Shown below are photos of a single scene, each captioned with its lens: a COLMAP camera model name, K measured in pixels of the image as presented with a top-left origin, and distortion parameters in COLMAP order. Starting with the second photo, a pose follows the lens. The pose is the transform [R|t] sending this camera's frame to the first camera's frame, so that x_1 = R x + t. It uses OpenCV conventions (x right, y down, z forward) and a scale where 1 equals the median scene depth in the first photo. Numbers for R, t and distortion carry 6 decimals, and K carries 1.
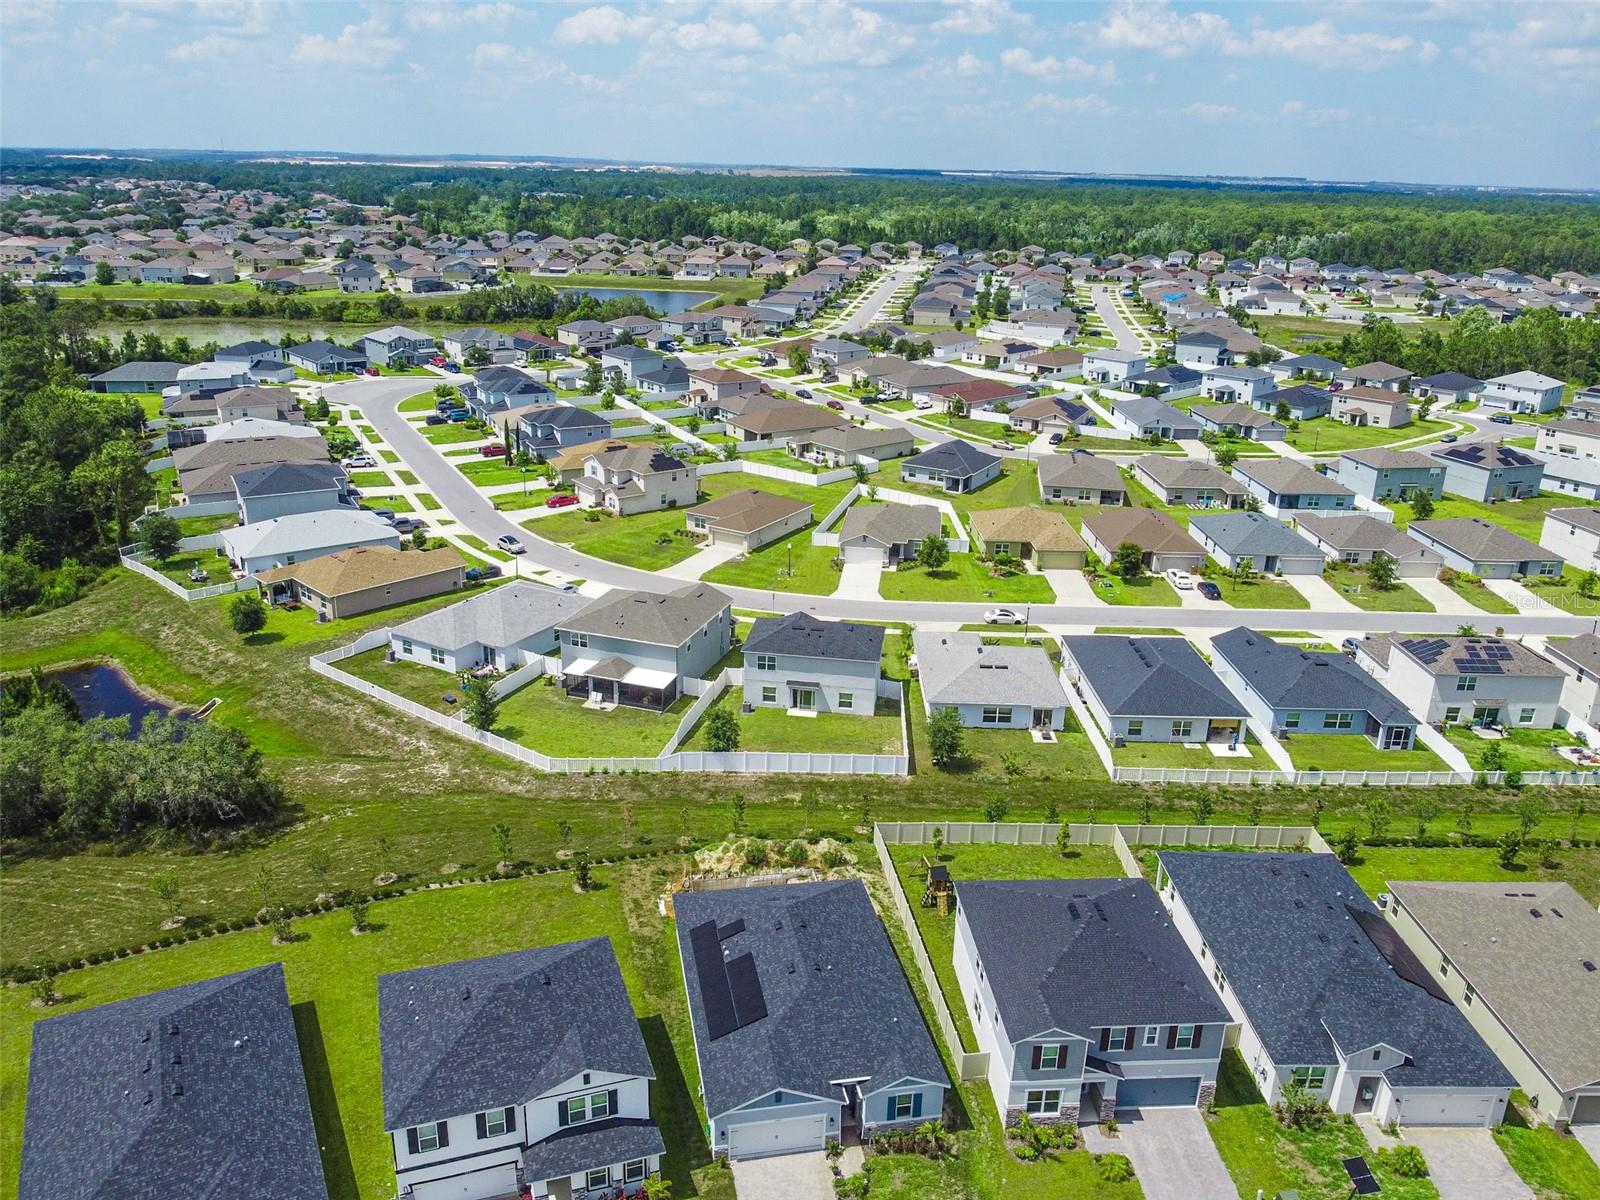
lens RADIAL K [[1221.6, 0, 796.6], [0, 1221.6, 597.3], [0, 0, 1]] dist [-0.008464, 0.000112]
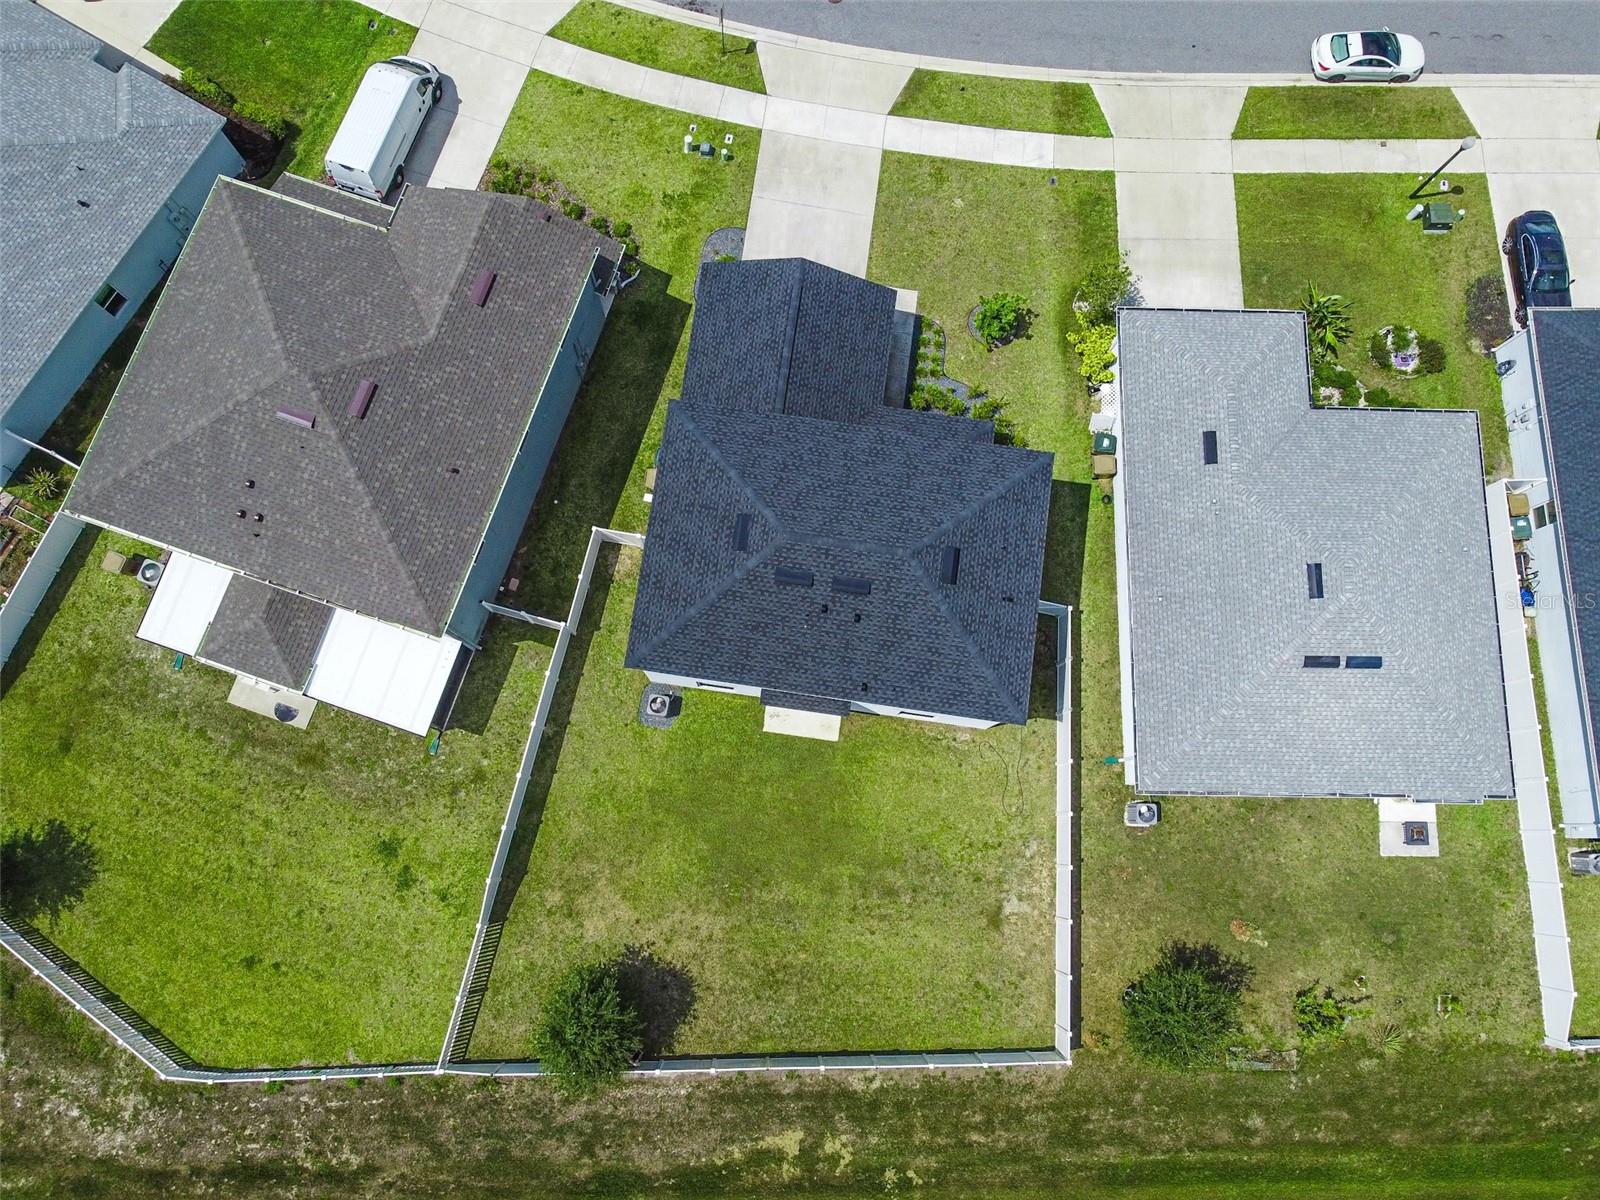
lens RADIAL K [[1221.6, 0, 796.6], [0, 1221.6, 597.3], [0, 0, 1]] dist [-0.008464, 0.000112]
pose [[0.999994, -0.000670, 0.003249, 0.001003], [-0.002460, 0.507413, 0.861699, -0.200190], [-0.002226, -0.861703, 0.507409, 0.647628]]
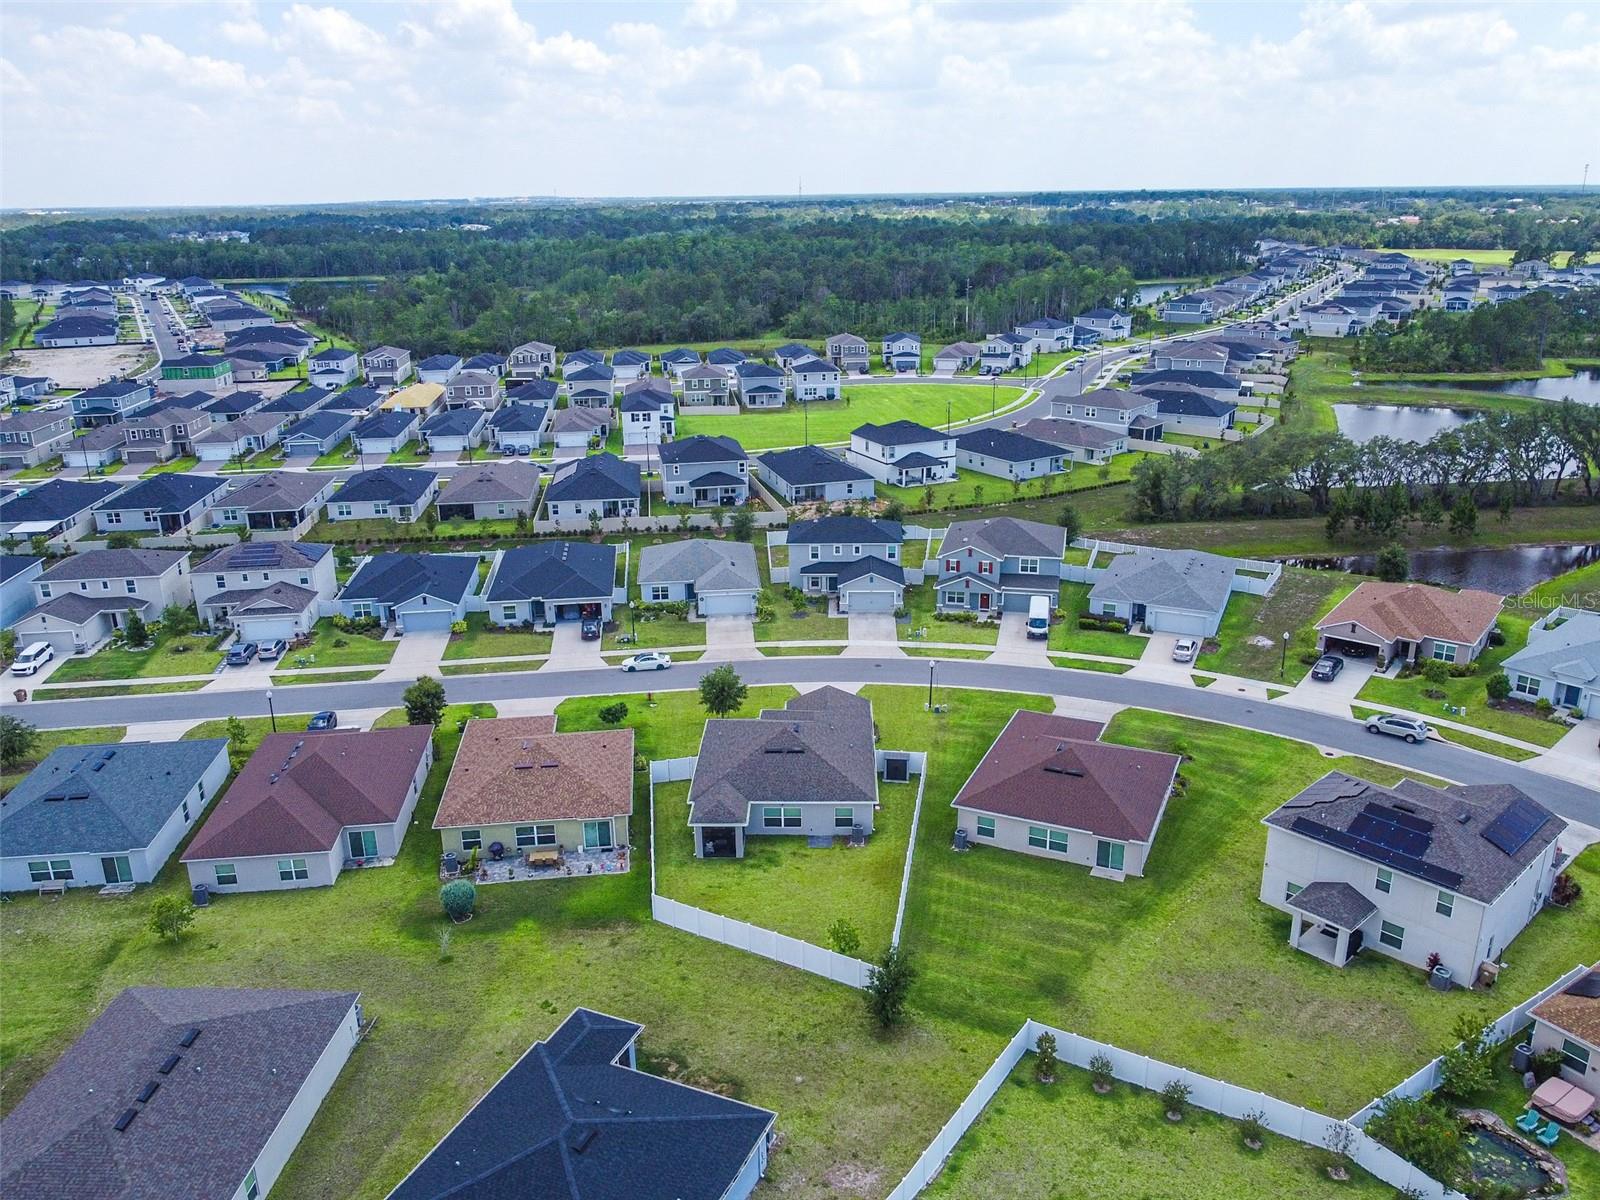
lens RADIAL K [[1221.6, 0, 796.6], [0, 1221.6, 597.3], [0, 0, 1]] dist [-0.008464, 0.000112]
pose [[-0.995119, 0.021887, -0.096223, 0.140139], [-0.041753, 0.790121, 0.611527, -0.505375], [0.089412, 0.612560, -0.785351, 1.553913]]
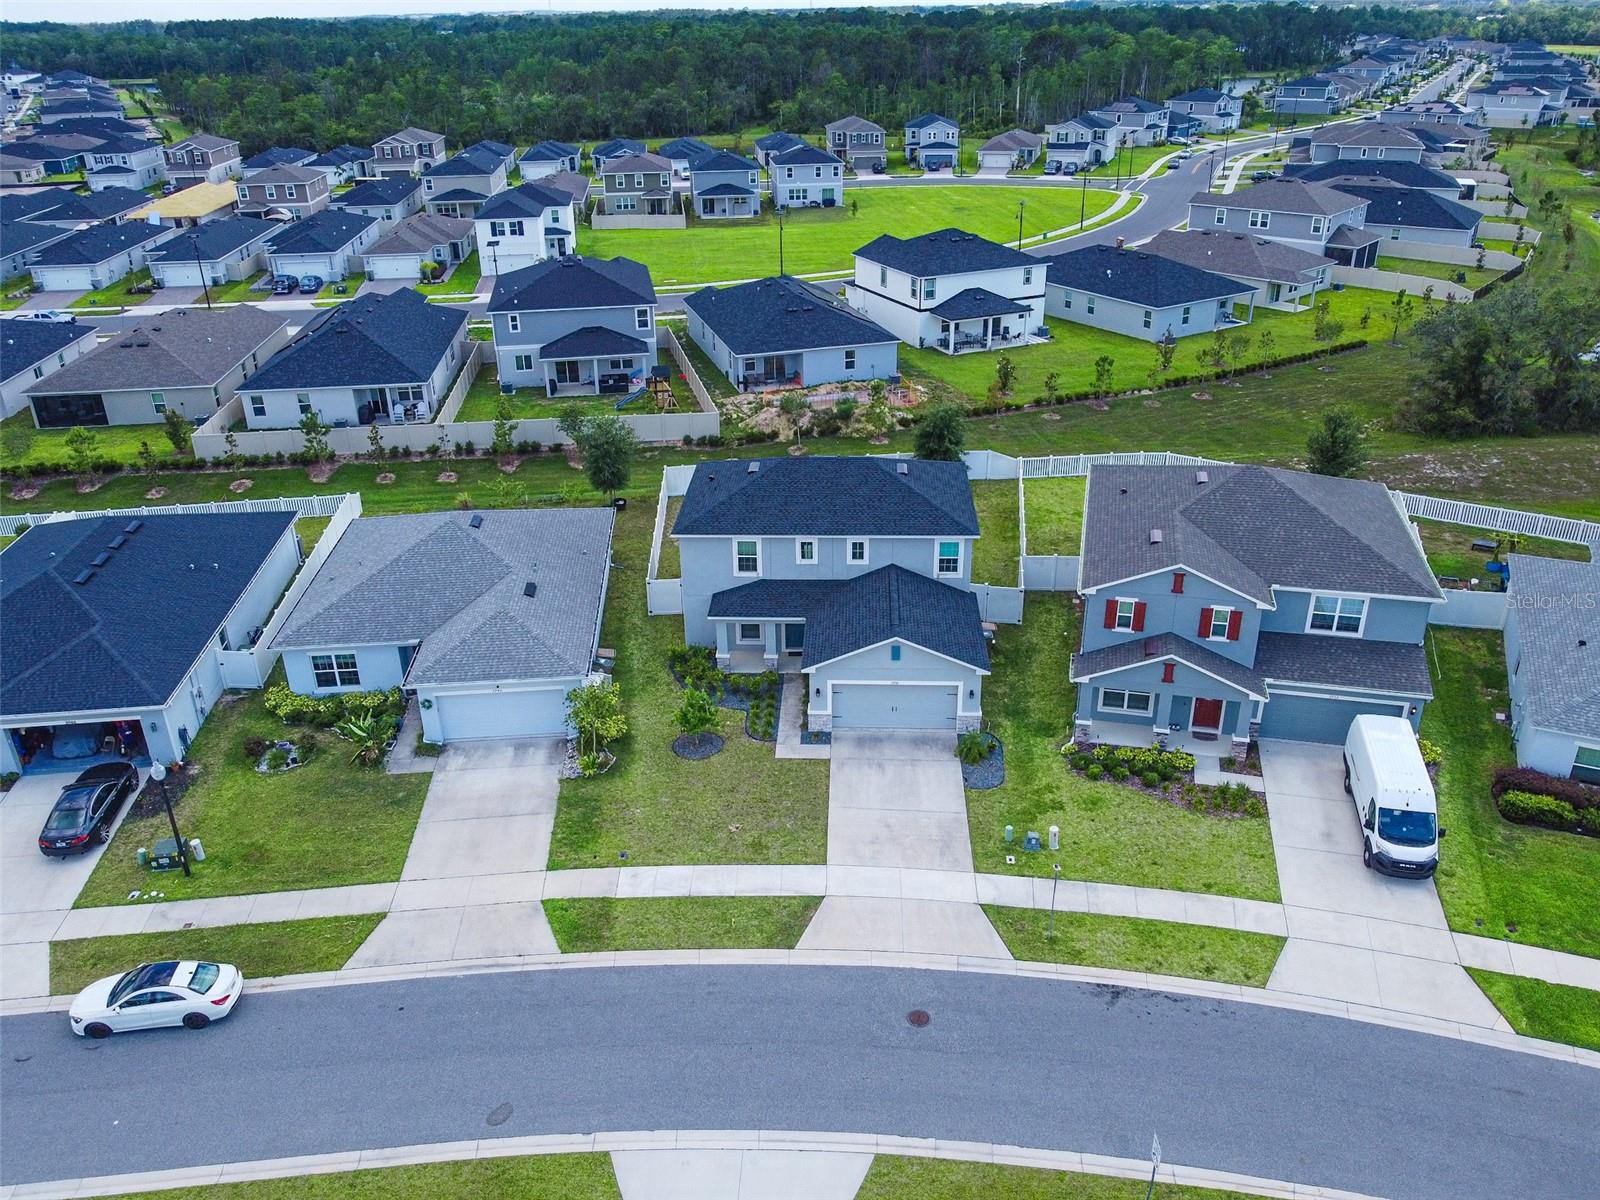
lens RADIAL K [[1221.6, 0, 796.6], [0, 1221.6, 597.3], [0, 0, 1]] dist [-0.008464, 0.000112]
pose [[-0.995989, 0.031535, -0.083739, 0.053768], [-0.037353, 0.703870, 0.709346, -0.214917], [0.081311, 0.709628, -0.699869, 1.072263]]
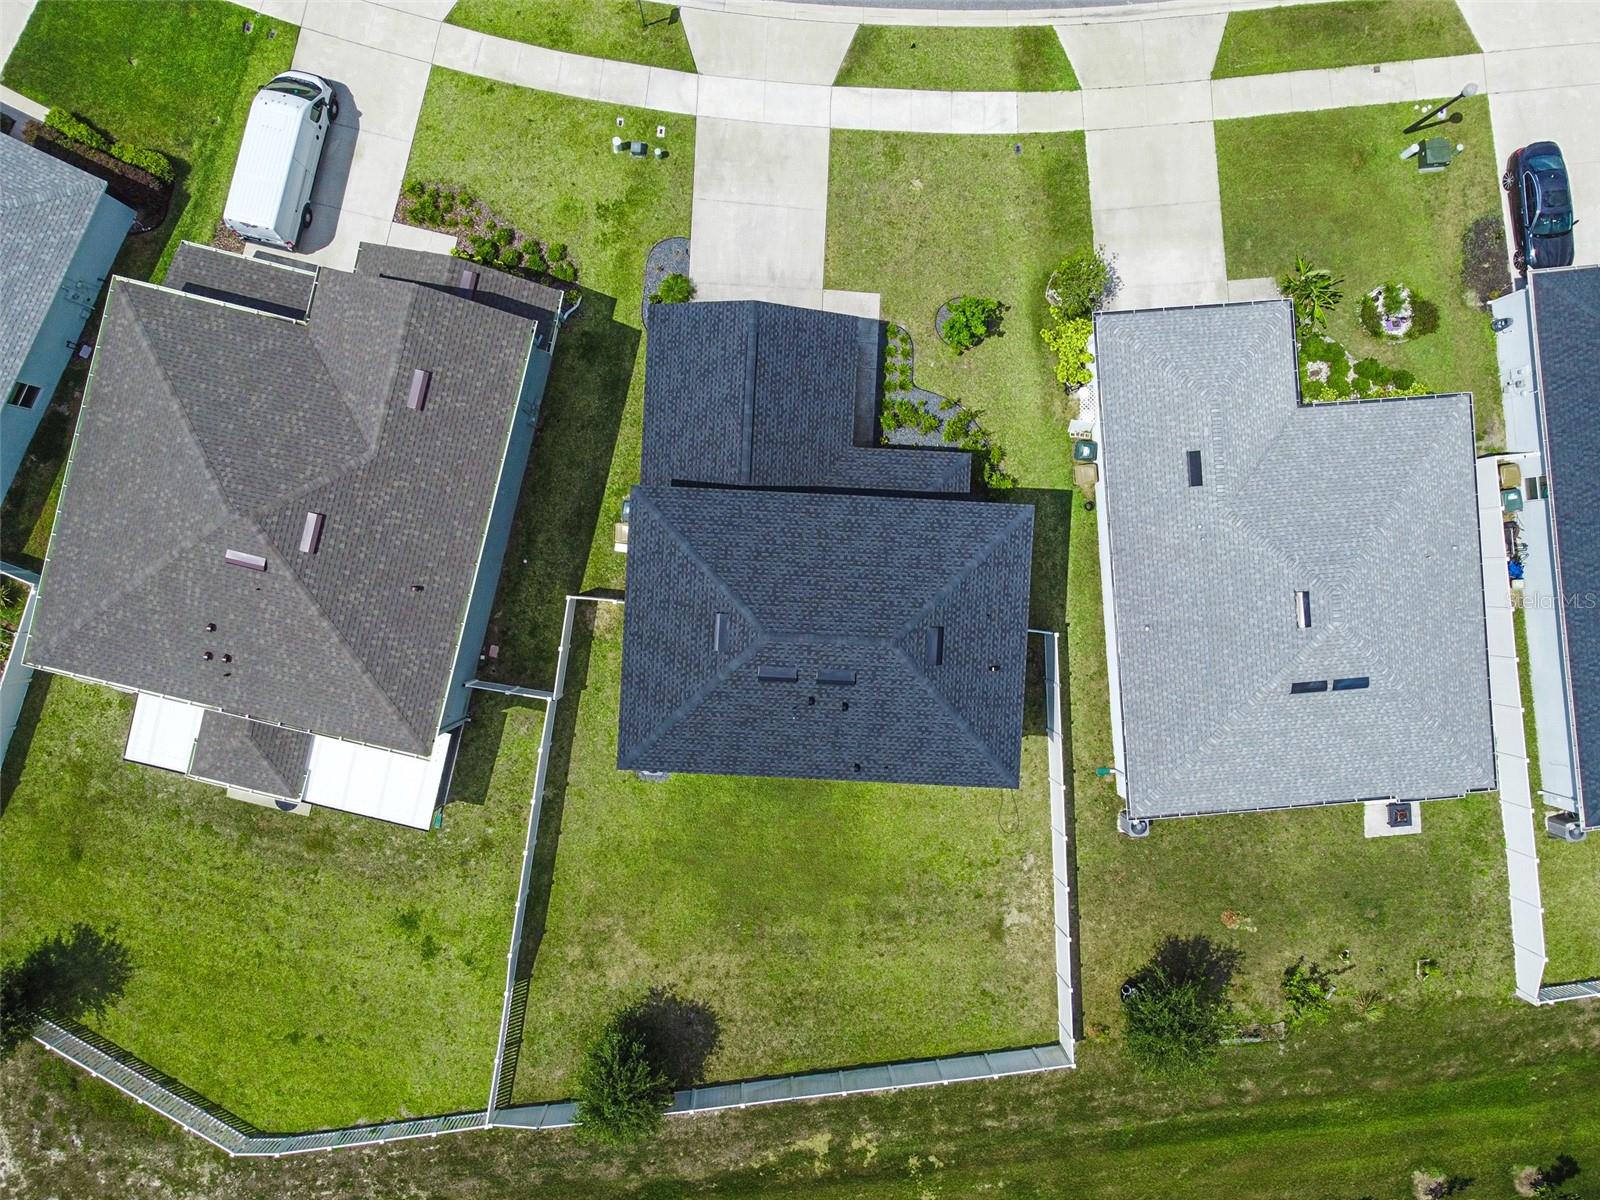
lens RADIAL K [[1221.6, 0, 796.6], [0, 1221.6, 597.3], [0, 0, 1]] dist [-0.008464, 0.000112]
pose [[0.995991, -0.089286, 0.005388, 0.005233], [0.023063, 0.314530, 0.948967, -0.226868], [-0.086424, -0.945039, 0.315329, 0.716634]]
